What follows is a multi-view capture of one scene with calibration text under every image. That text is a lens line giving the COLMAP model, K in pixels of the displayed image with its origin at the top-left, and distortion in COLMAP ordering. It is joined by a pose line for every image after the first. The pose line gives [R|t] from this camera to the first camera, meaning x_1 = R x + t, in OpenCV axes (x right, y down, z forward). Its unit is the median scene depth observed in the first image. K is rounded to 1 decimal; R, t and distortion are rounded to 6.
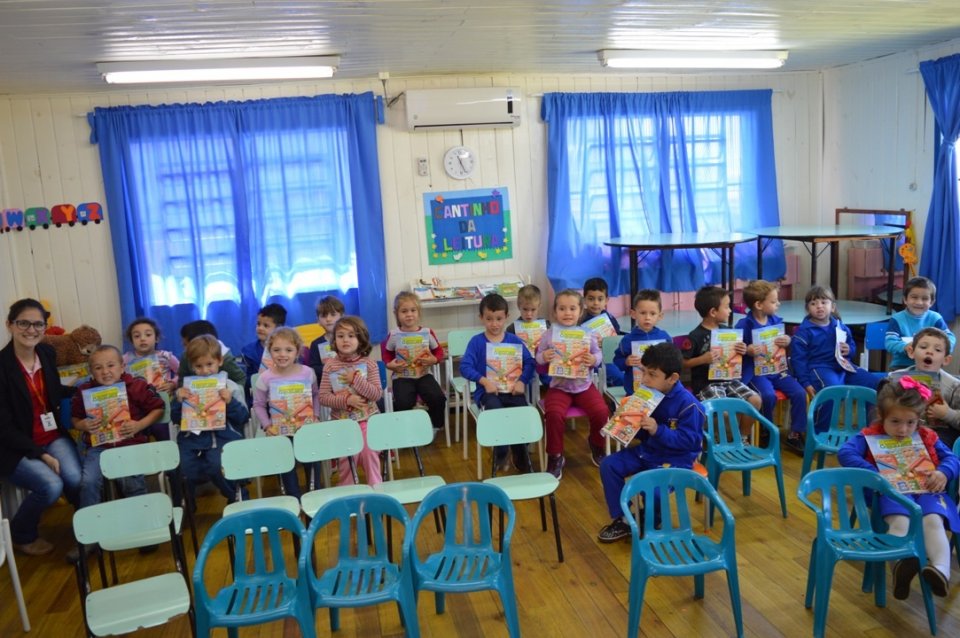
lens RADIAL K [[785.0, 0, 481.2], [0, 785.0, 322.1], [0, 0, 1]] dist [-0.081808, 0.022408]
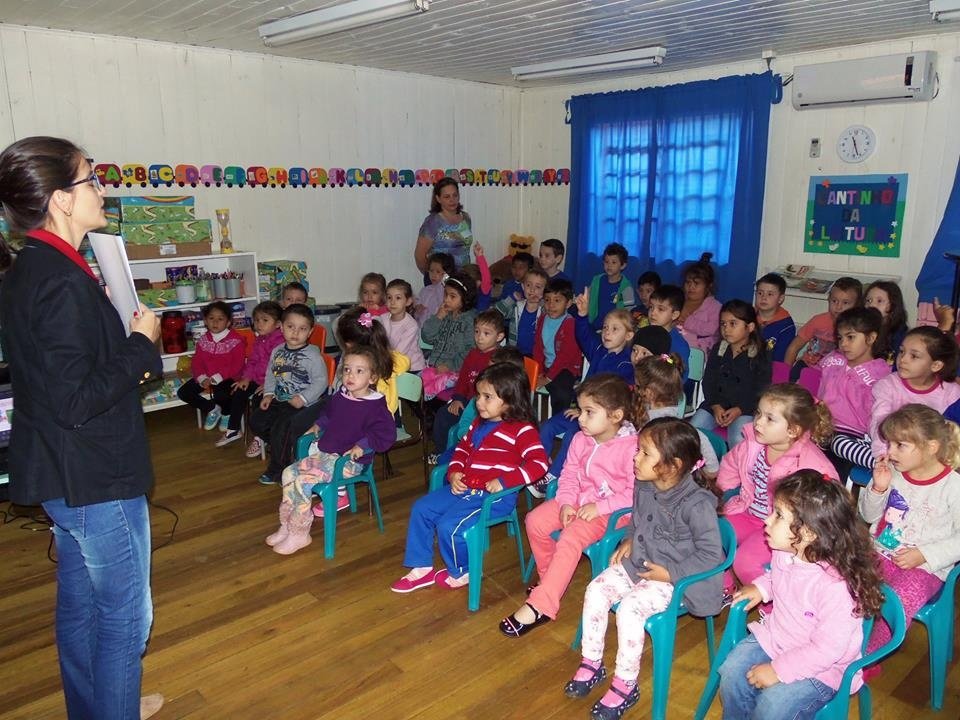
lens RADIAL K [[761.7, 0, 480.3], [0, 761.7, 359.0], [0, 0, 1]] dist [-0.029618, 0.024373]
pose [[0.474685, 0.258535, -0.841329, 0.565507], [-0.149631, 0.965676, 0.212322, -0.083970], [0.867343, 0.025103, 0.497077, 0.194562]]
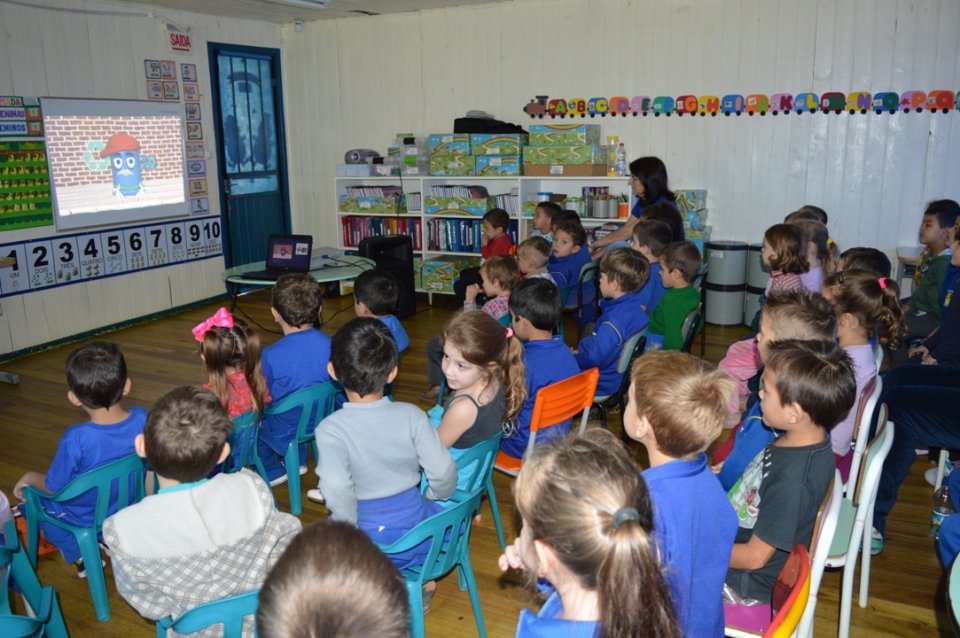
lens RADIAL K [[785.0, 0, 486.6], [0, 785.0, 311.1], [0, 0, 1]] dist [-0.081808, 0.022408]
pose [[-0.668737, 0.240674, -0.703468, 0.493797], [-0.039409, 0.933354, 0.356787, -0.158653], [0.742454, 0.266320, -0.614684, 0.906405]]
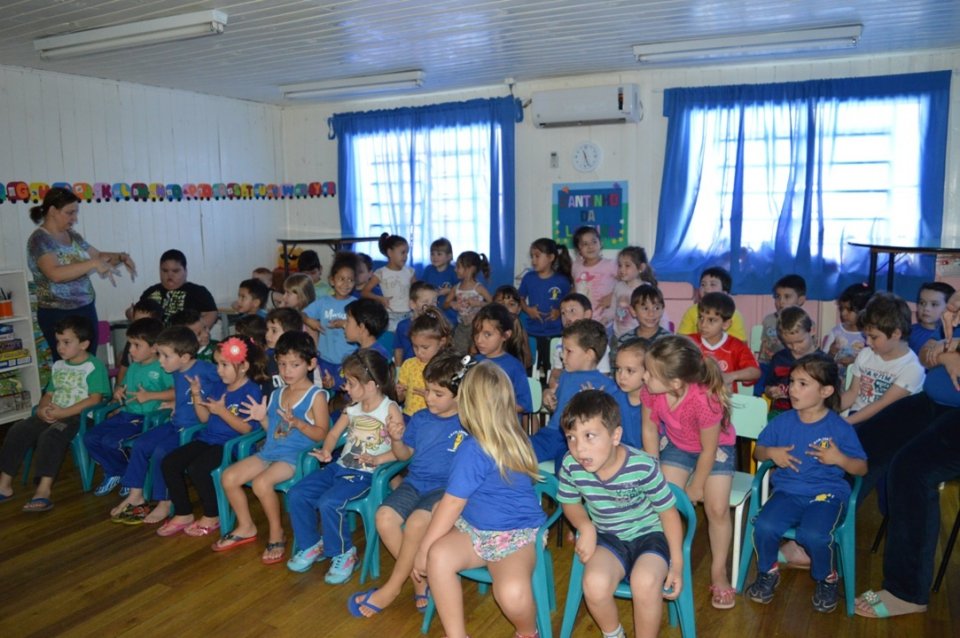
lens RADIAL K [[785.0, 0, 488.5], [0, 785.0, 324.2], [0, 0, 1]] dist [-0.081808, 0.022408]
pose [[0.747728, 0.153027, -0.646131, 0.601883], [-0.122884, 0.988164, 0.091826, -0.057580], [0.652535, 0.010738, 0.757682, 0.099044]]
